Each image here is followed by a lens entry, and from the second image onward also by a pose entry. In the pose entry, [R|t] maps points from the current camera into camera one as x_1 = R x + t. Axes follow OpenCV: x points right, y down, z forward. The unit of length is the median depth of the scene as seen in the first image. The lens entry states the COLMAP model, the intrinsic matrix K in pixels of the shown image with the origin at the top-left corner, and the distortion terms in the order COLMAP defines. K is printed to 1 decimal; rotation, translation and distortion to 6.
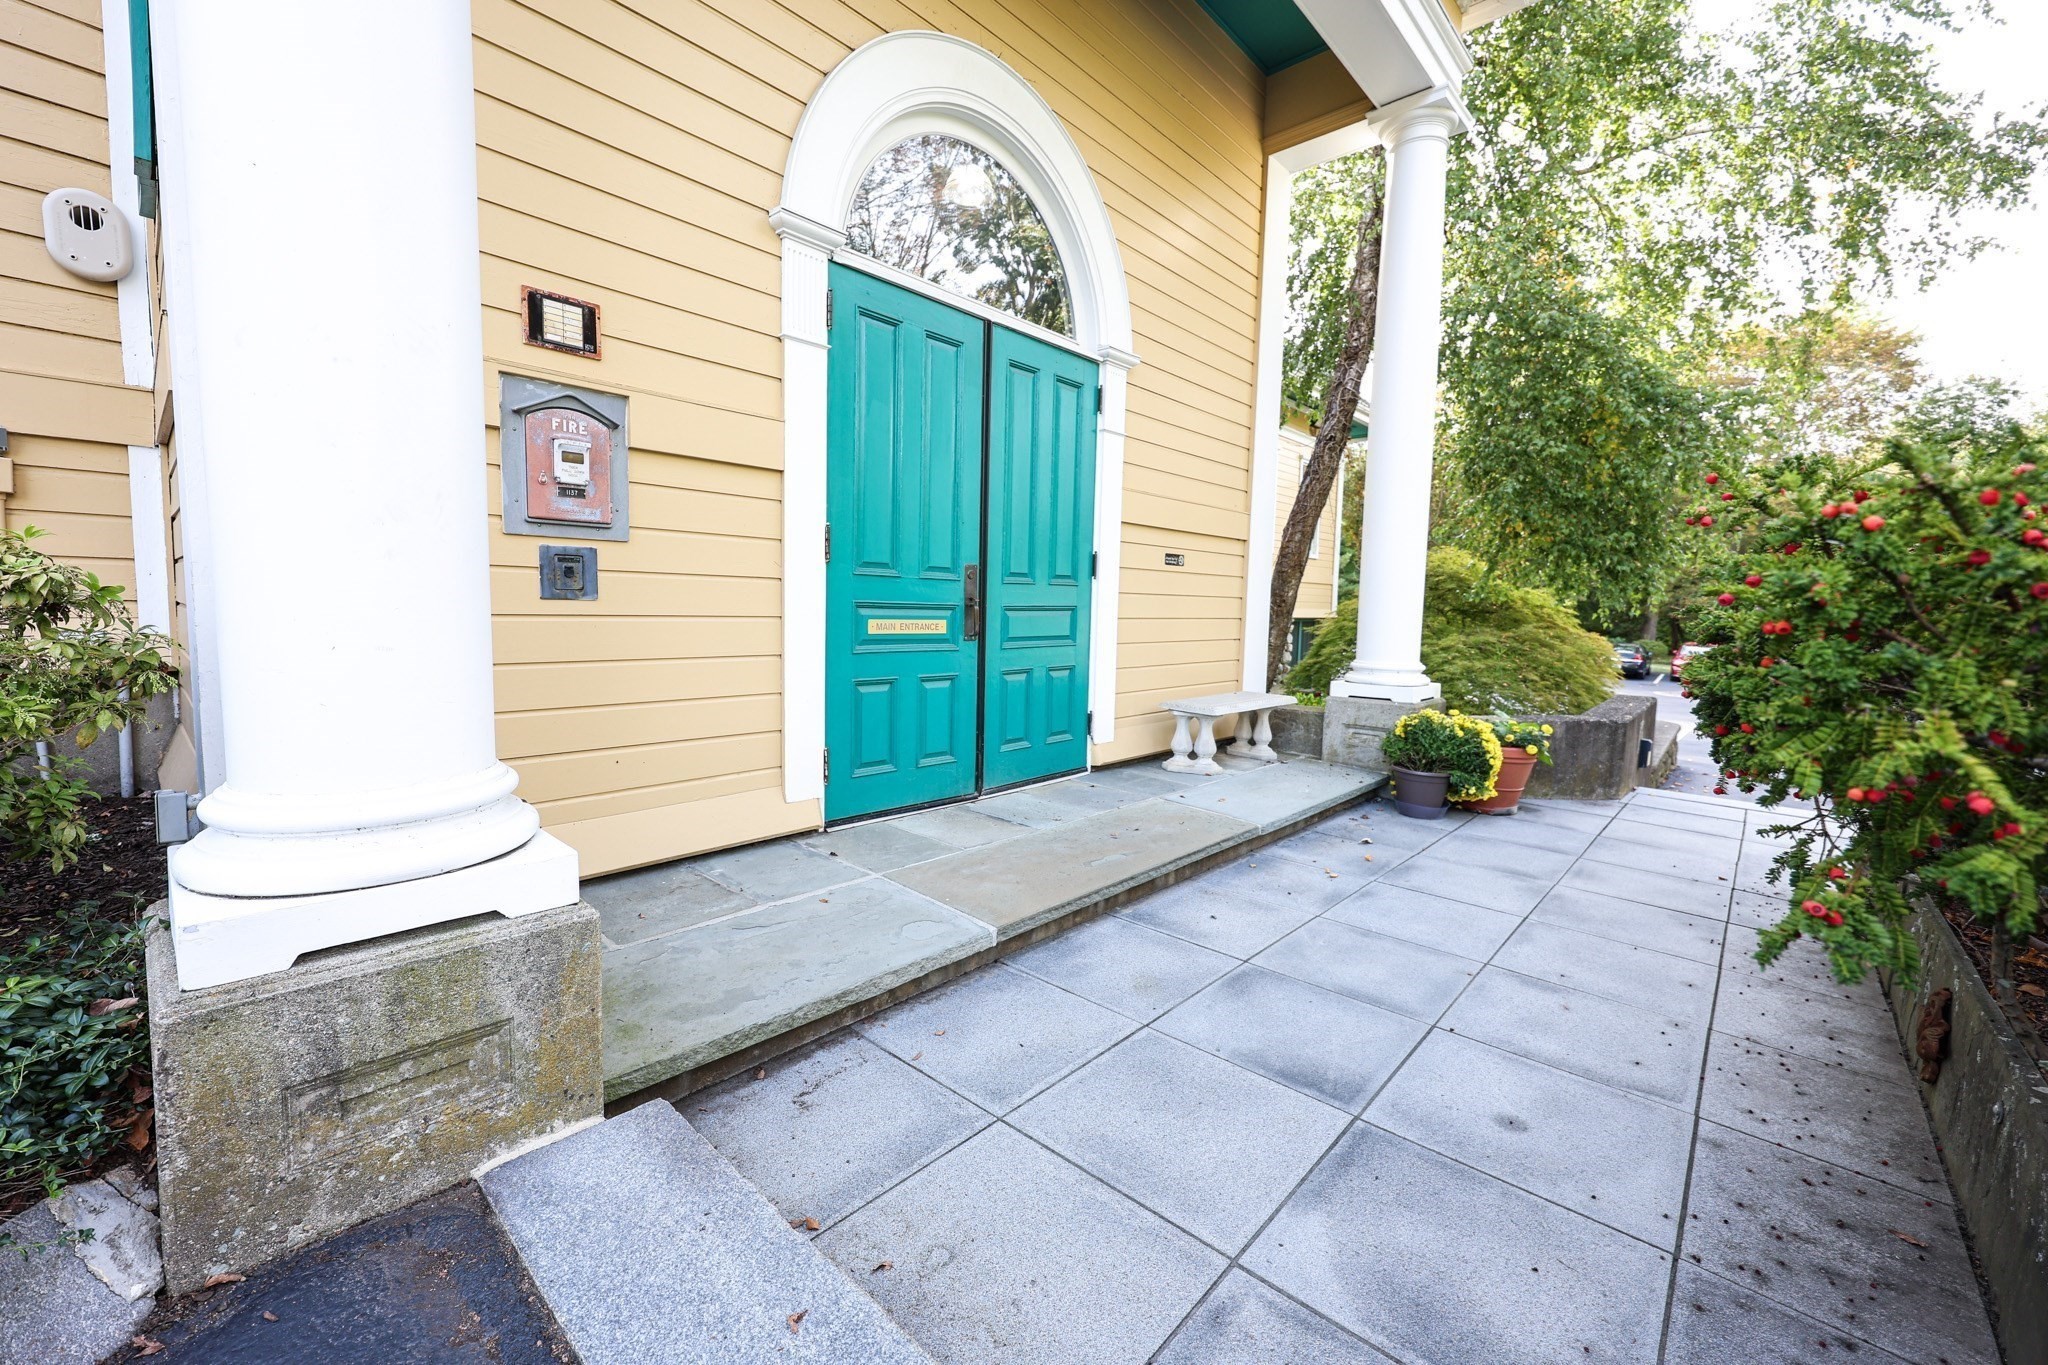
lens RADIAL K [[823.0, 0, 1029.5], [0, 823.0, 674.6], [0, 0, 1]] dist [0.000122, -0.000018]
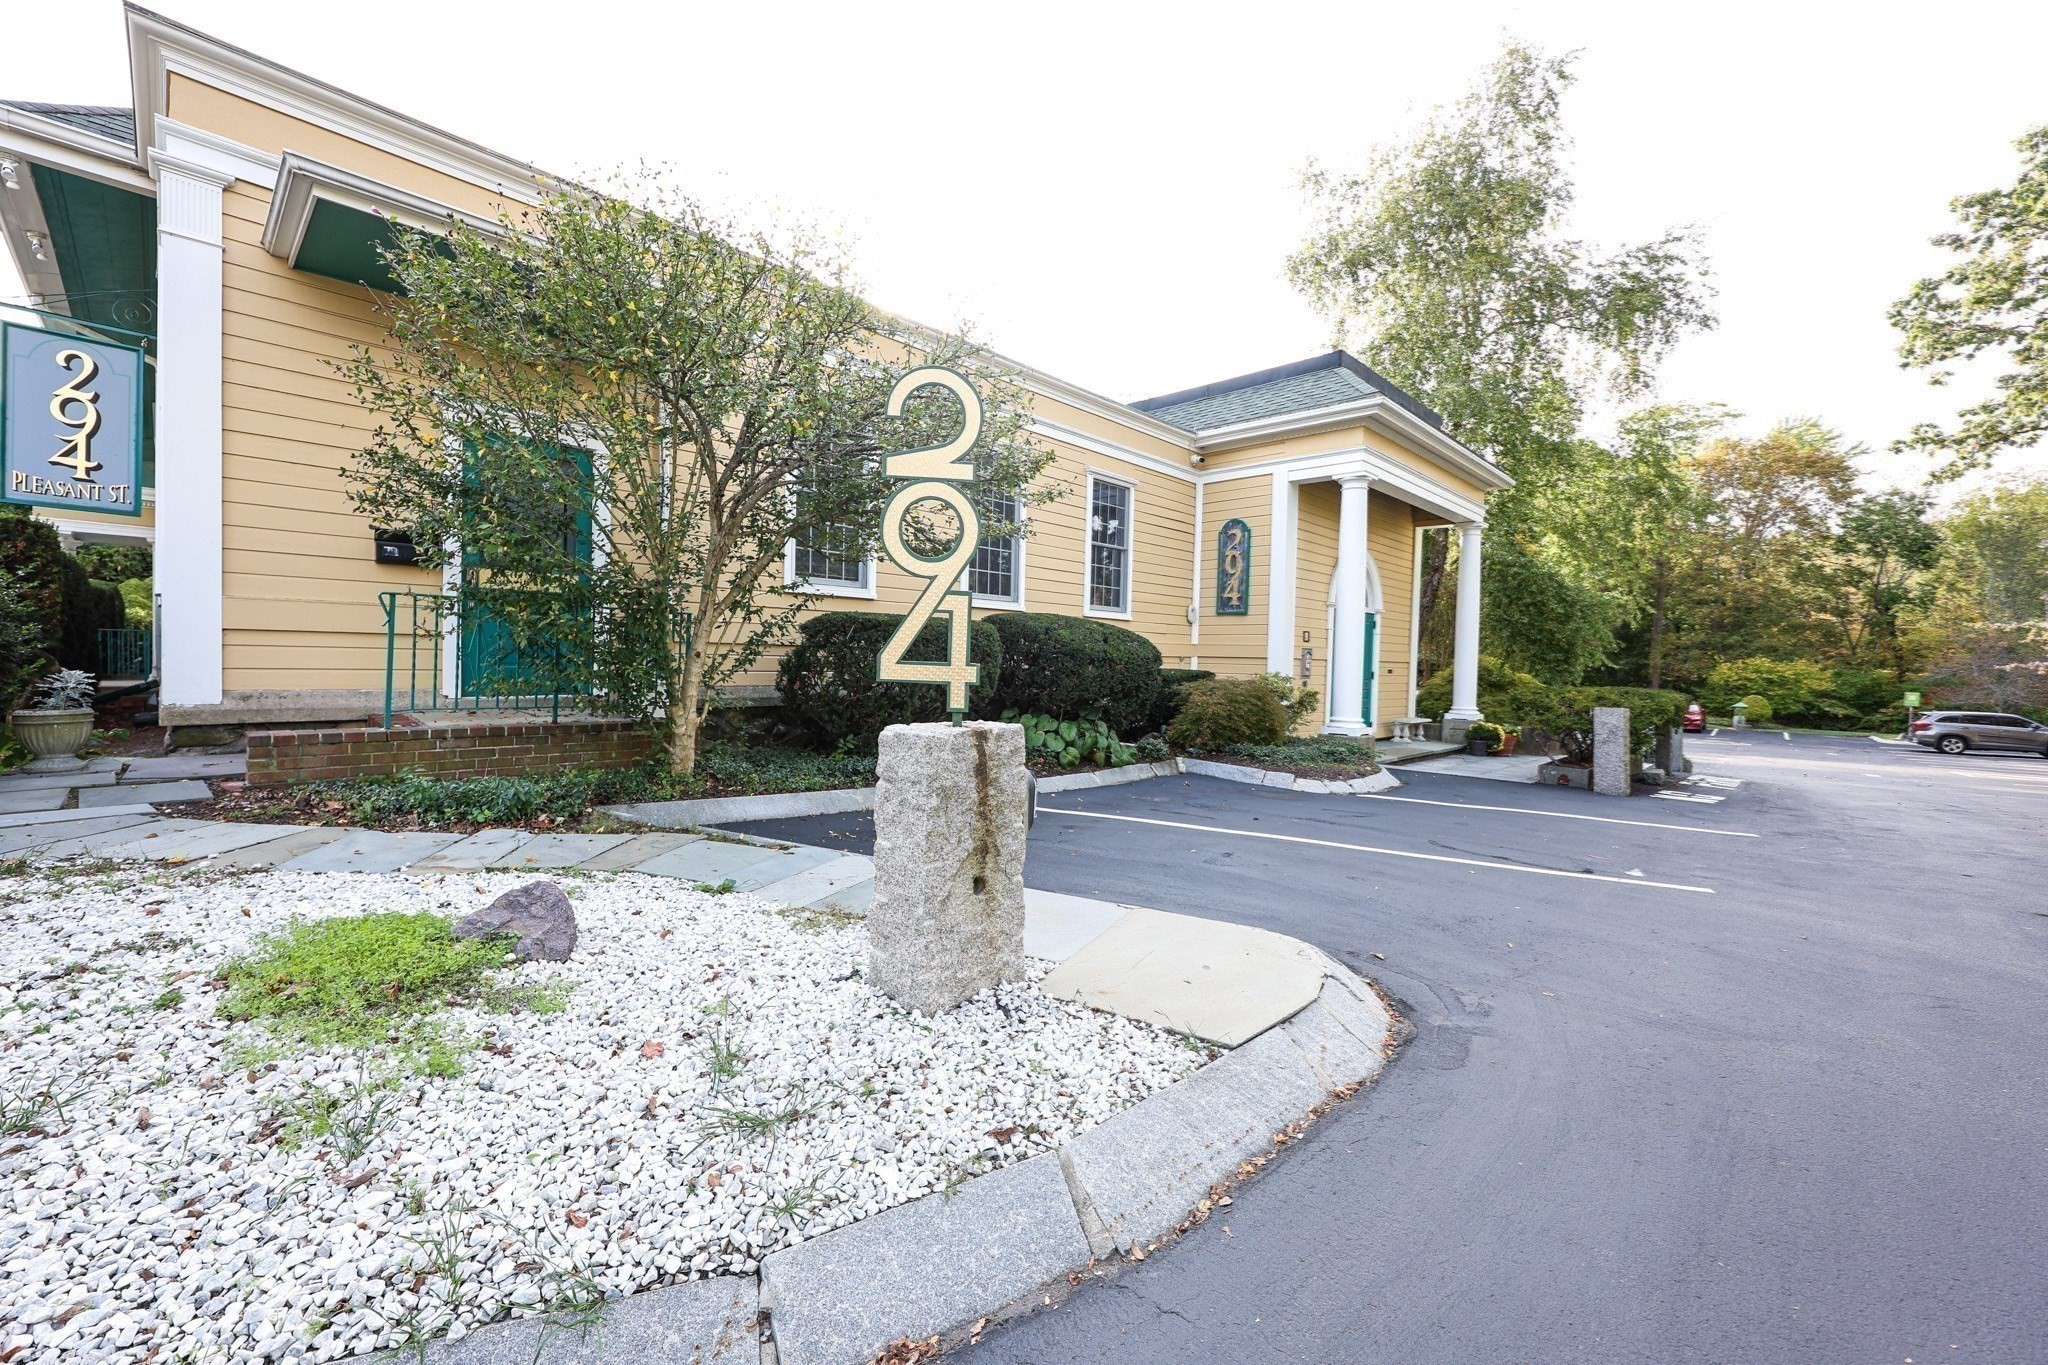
lens RADIAL K [[823.0, 0, 1025.7], [0, 823.0, 680.7], [0, 0, 1]] dist [0.000122, -0.000018]
pose [[0.999495, -0.001982, -0.031712, -1.102729], [-0.000119, 0.997811, -0.066123, 0.092526], [0.031773, 0.066093, 0.997307, -2.106635]]
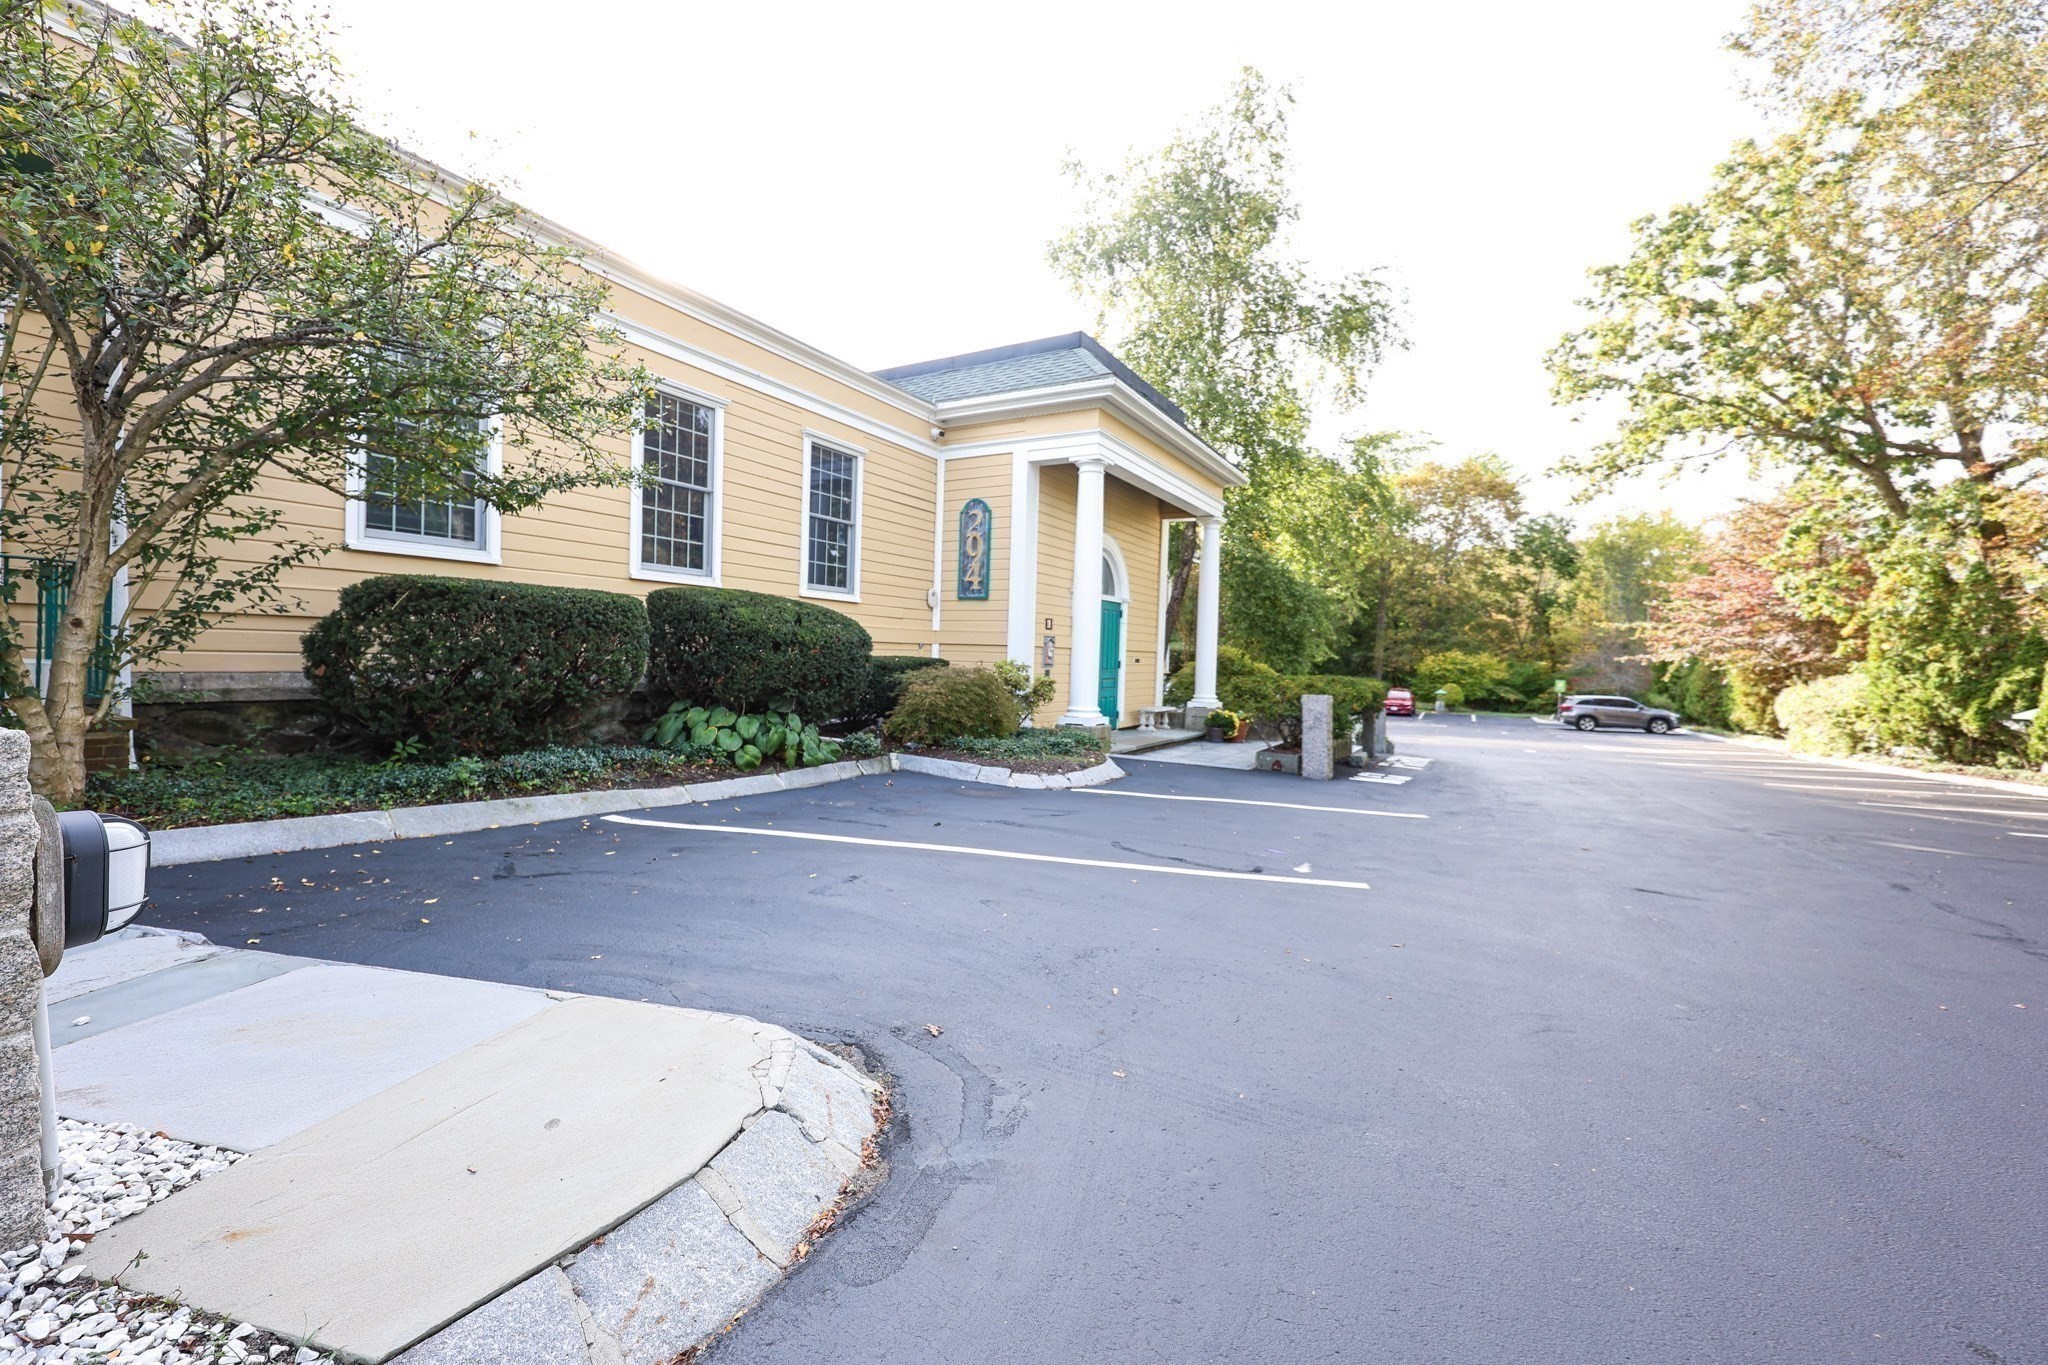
lens RADIAL K [[823.0, 0, 1032.3], [0, 823.0, 673.9], [0, 0, 1]] dist [0.000122, -0.000018]
pose [[0.976323, -0.002211, 0.216307, -0.893310], [0.015785, 0.998010, -0.061044, 0.088103], [-0.215742, 0.063013, 0.974415, -1.932508]]
